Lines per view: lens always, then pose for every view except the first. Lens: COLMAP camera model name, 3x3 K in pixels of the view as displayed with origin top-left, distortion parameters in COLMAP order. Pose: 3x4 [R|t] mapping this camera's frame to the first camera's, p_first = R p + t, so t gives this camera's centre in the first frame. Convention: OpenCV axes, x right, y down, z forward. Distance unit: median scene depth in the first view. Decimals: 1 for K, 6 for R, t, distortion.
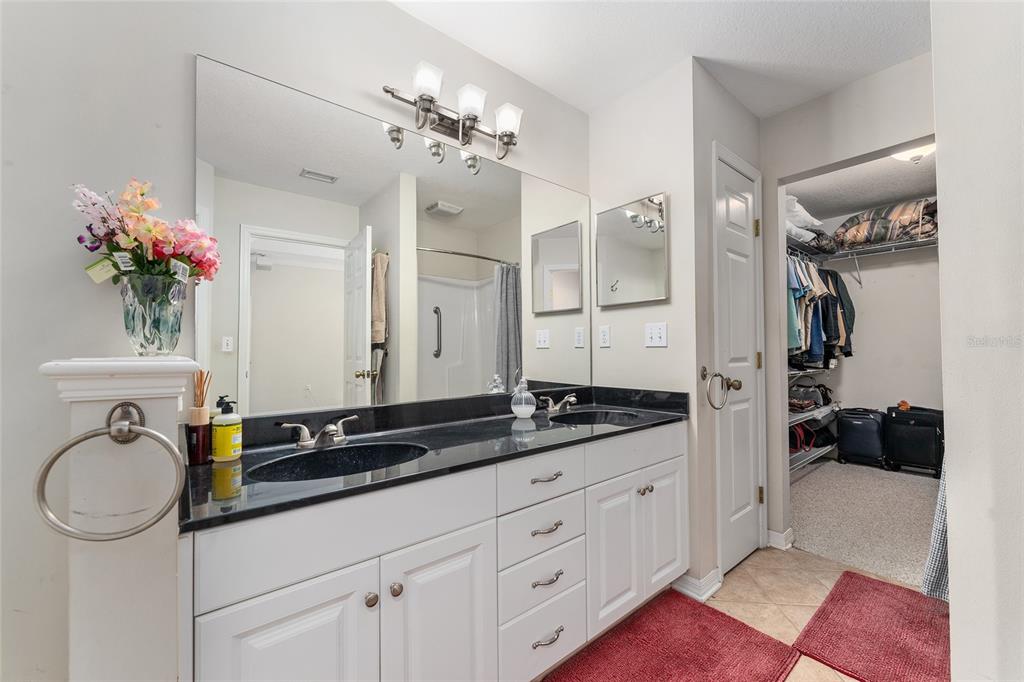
lens RADIAL K [[406.2, 0, 512.0], [0, 406.2, 341.0], [0, 0, 1]] dist [0.021891, -0.000035]
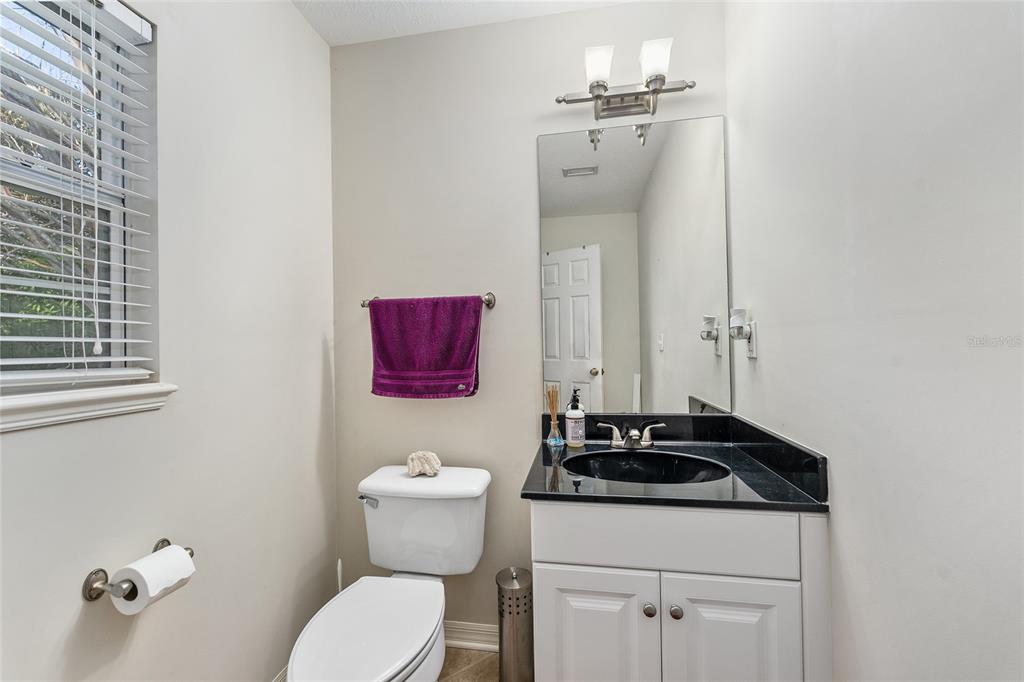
lens RADIAL K [[404.6, 0, 510.4], [0, 404.6, 352.9], [0, 0, 1]] dist [-0.022626, 0.000007]
pose [[0.648261, -0.015522, -0.761260, 0.176176], [0.029065, 0.999568, 0.004370, -0.002792], [0.760863, -0.024959, 0.648432, 0.133362]]
